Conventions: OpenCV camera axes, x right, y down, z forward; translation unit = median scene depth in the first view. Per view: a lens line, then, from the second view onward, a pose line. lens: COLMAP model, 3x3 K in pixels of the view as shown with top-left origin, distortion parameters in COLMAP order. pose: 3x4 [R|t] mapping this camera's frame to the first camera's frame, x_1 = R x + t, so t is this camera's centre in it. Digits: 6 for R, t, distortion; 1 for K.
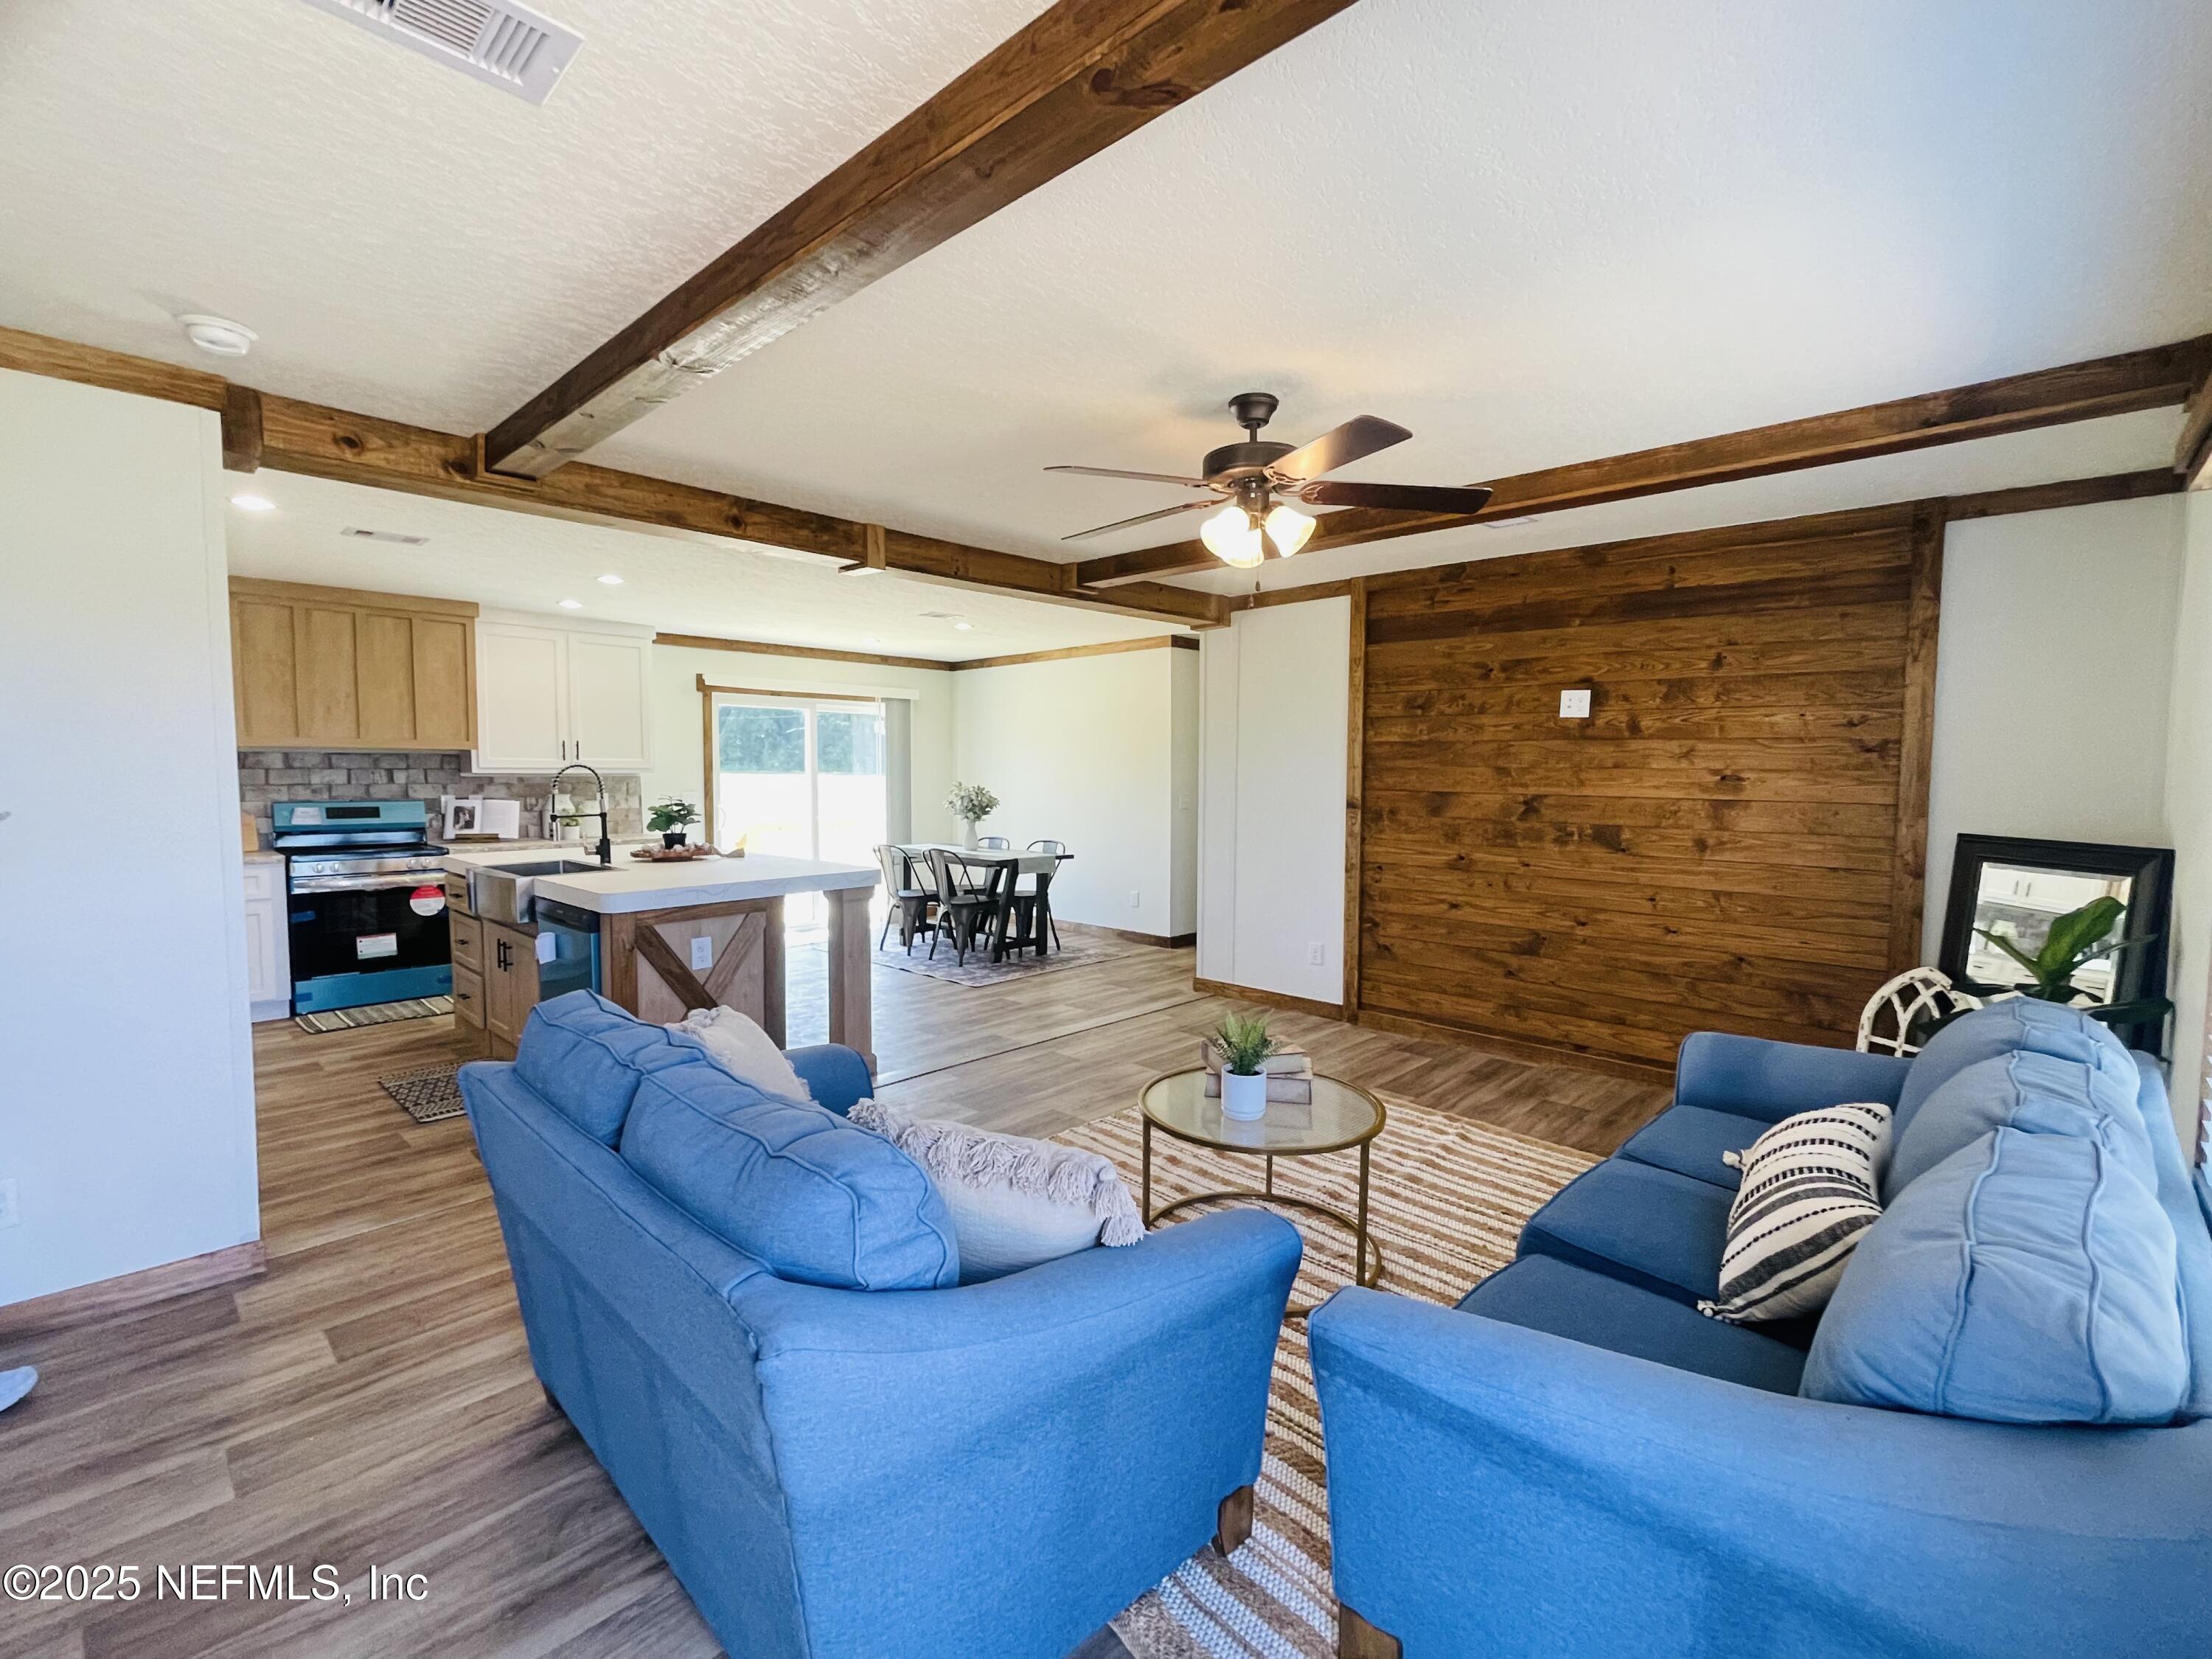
lens RADIAL K [[984.8, 0, 1106.0], [0, 984.8, 829.5], [0, 0, 1]] dist [0.001107, -0.000068]
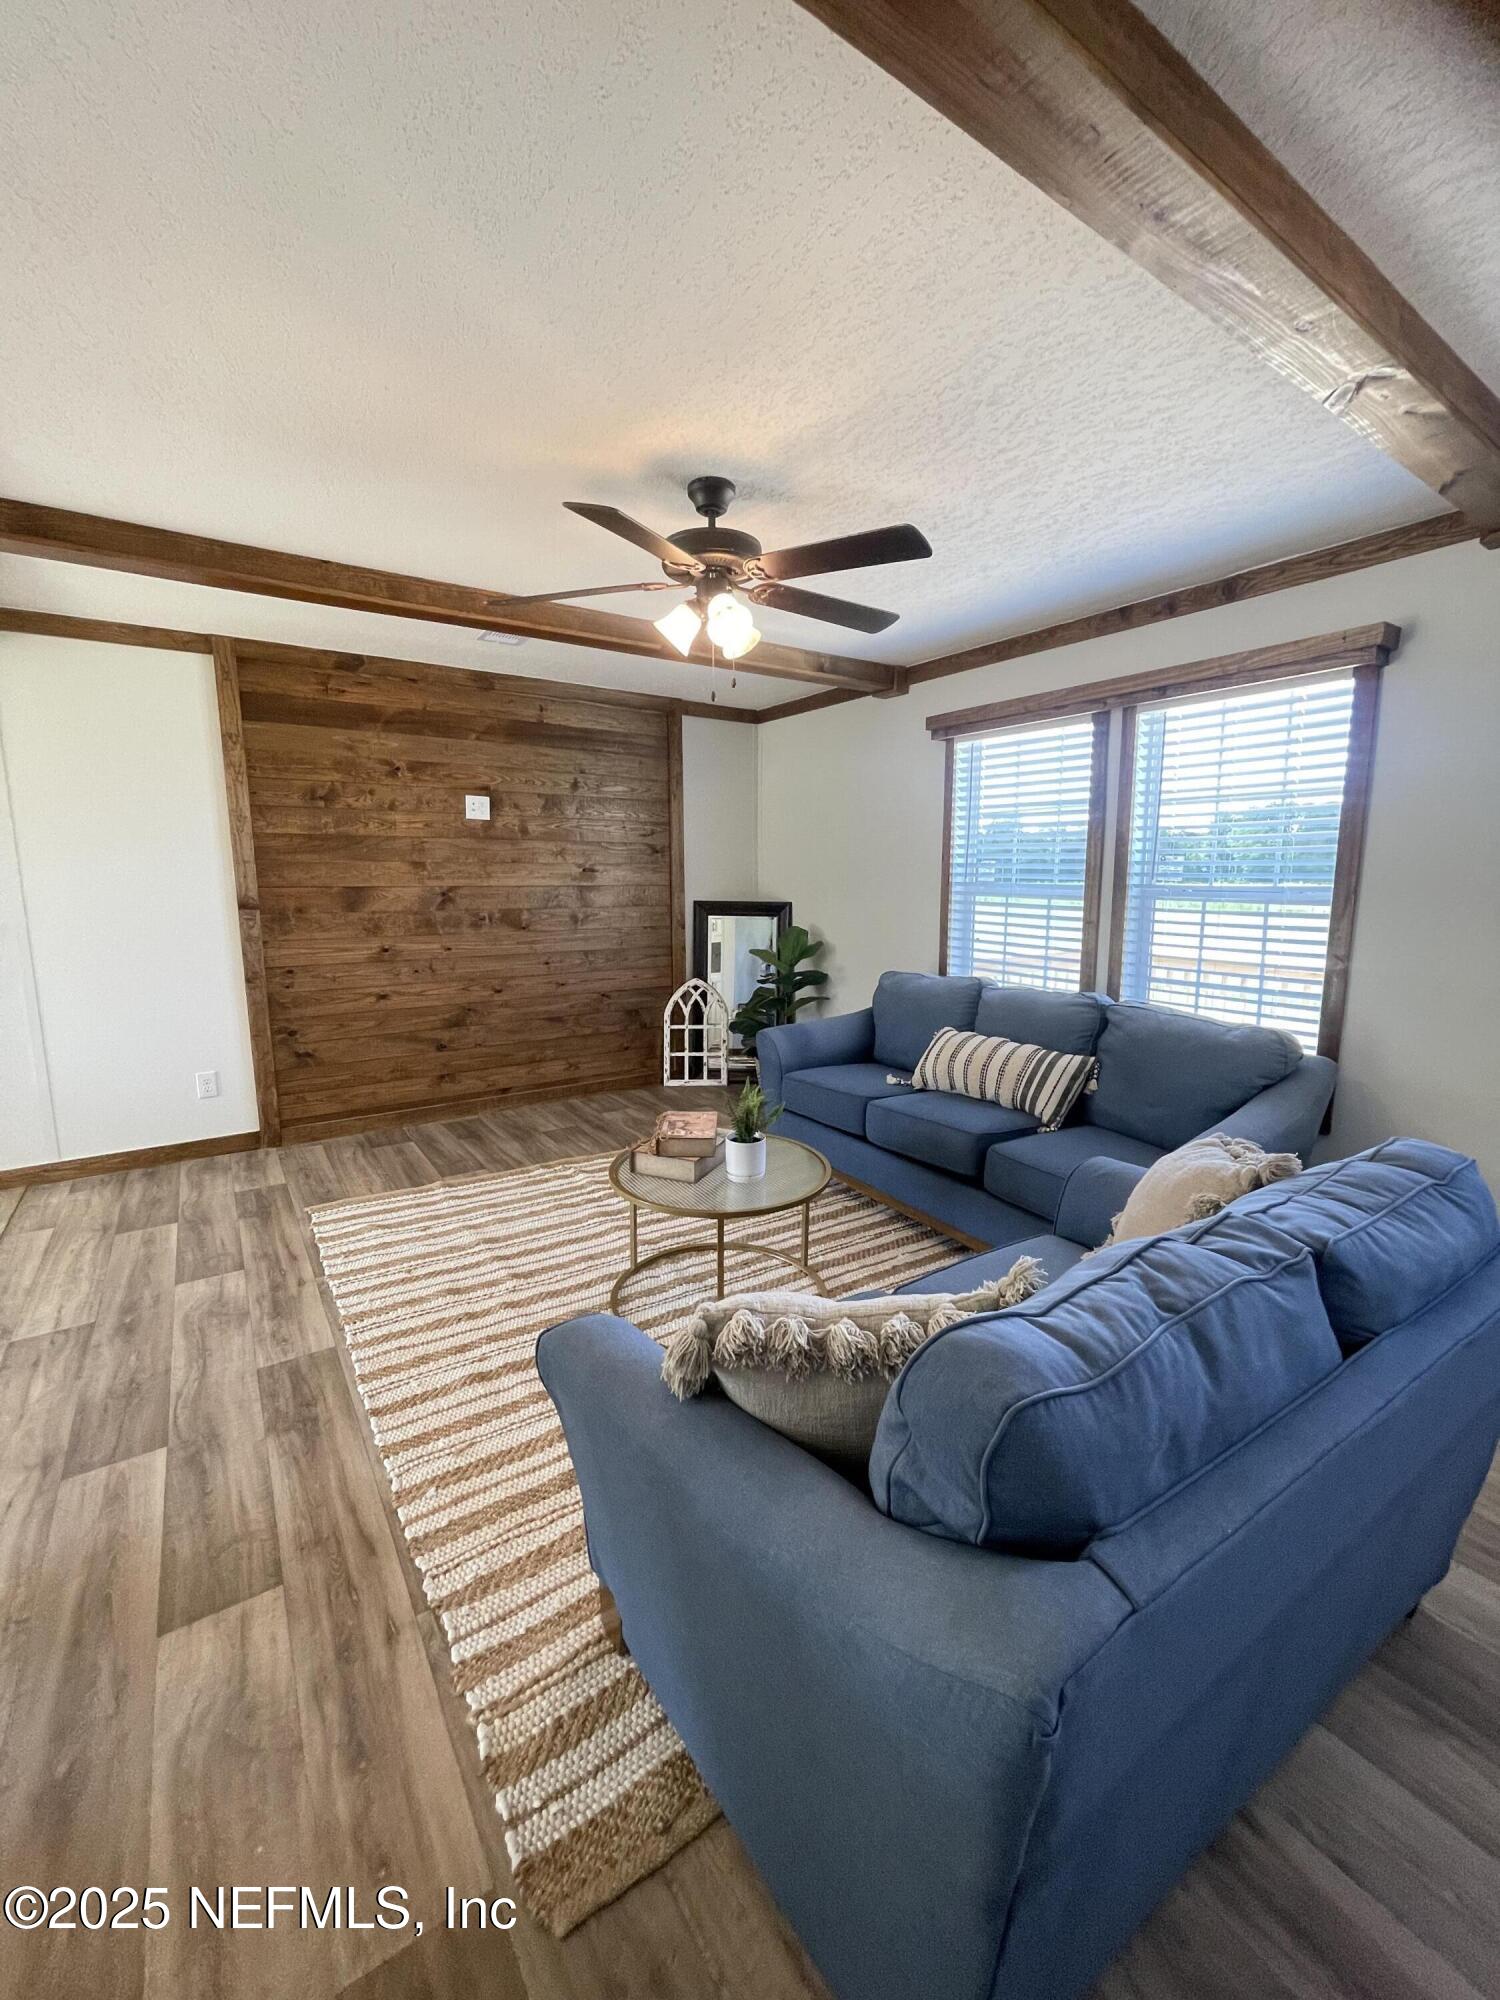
lens RADIAL K [[814.1, 0, 742.4], [0, 814.1, 994.7], [0, 0, 1]] dist [-0.000328, -0.000684]
pose [[0.215115, -0.154355, 0.964313, -0.425508], [0.063219, 0.987560, 0.143974, -0.026570], [-0.974540, 0.029992, 0.222197, 0.477643]]
